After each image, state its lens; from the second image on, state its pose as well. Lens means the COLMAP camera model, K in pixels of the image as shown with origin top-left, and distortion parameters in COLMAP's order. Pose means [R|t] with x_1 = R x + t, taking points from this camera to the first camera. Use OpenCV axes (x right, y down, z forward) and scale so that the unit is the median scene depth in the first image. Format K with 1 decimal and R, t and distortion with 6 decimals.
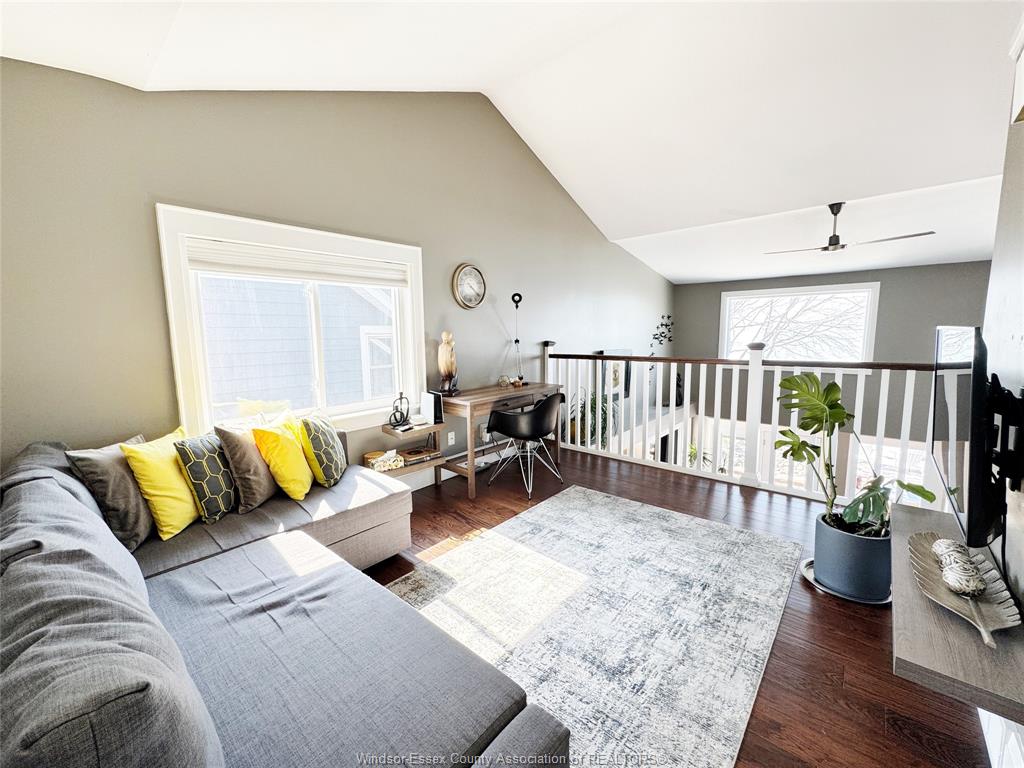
lens RADIAL K [[410.1, 0, 506.1], [0, 410.1, 379.2], [0, 0, 1]] dist [-0.007050, 0.001448]
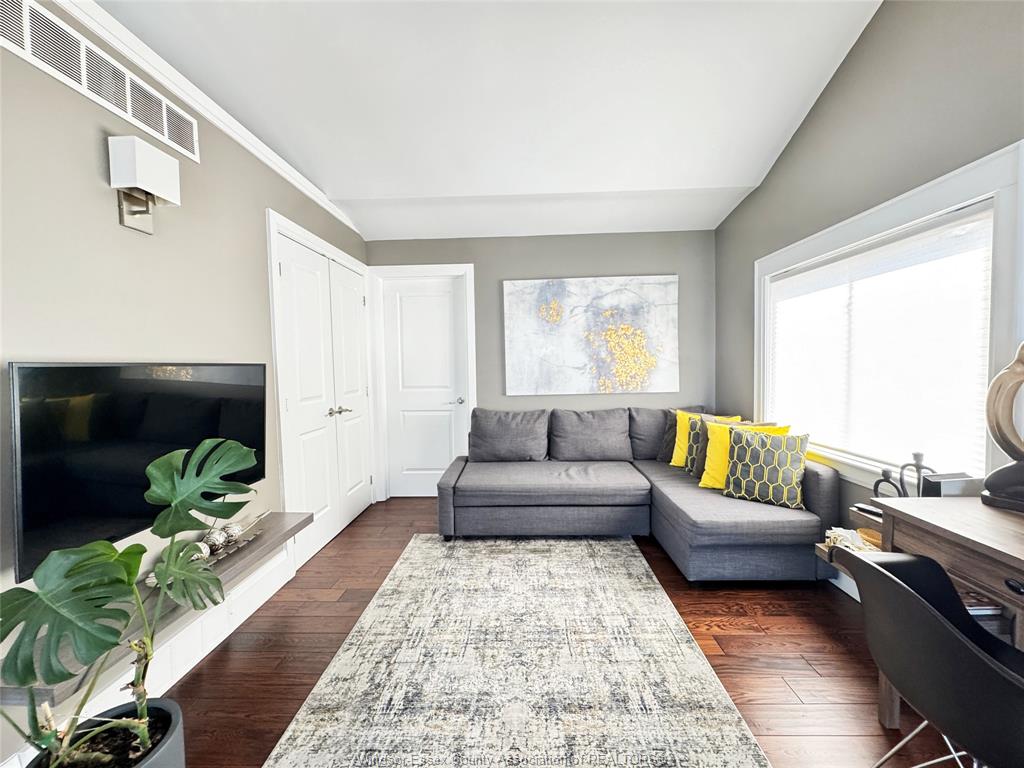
lens RADIAL K [[410.1, 0, 515.2], [0, 410.1, 382.6], [0, 0, 1]] dist [-0.007050, 0.001448]
pose [[-0.761172, 0.059003, -0.645861, 0.486918], [-0.046044, 0.988424, 0.144563, -0.114911], [0.646914, 0.139776, -0.749643, 1.046005]]
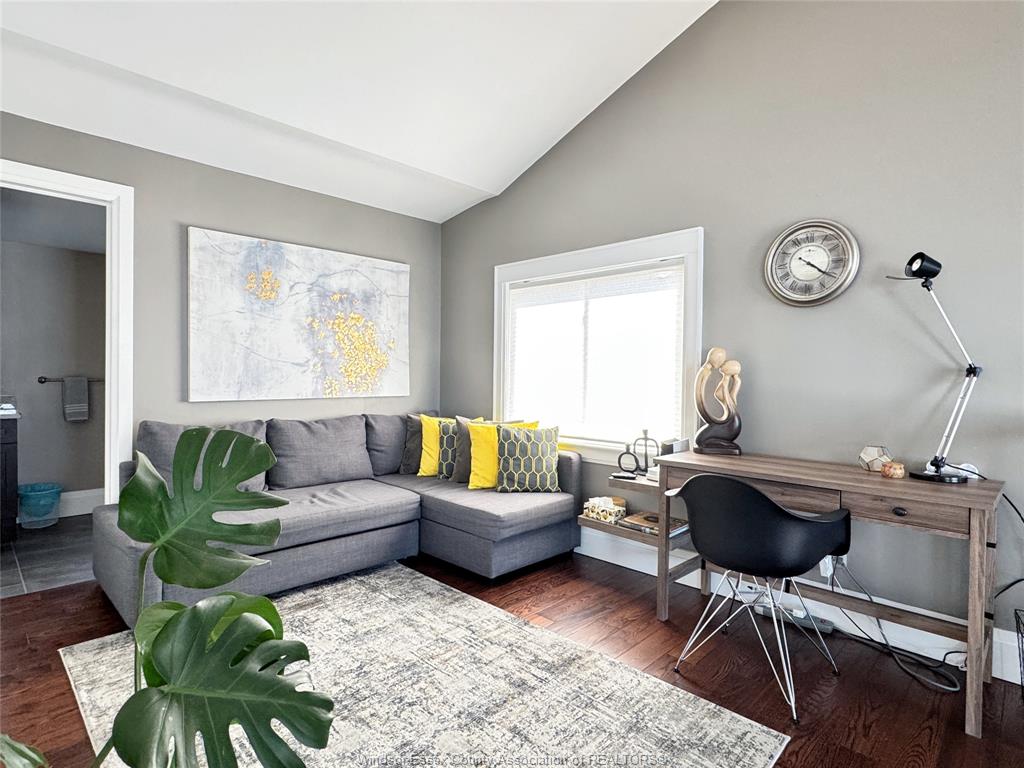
lens RADIAL K [[539.0, 0, 518.1], [0, 539.0, 382.5], [0, 0, 1]] dist [-0.005724, 0.001546]
pose [[-0.035918, 0.029479, -0.998920, 0.727854], [-0.130407, 0.990880, 0.033931, -0.057430], [0.990810, 0.131484, -0.031746, 0.789875]]
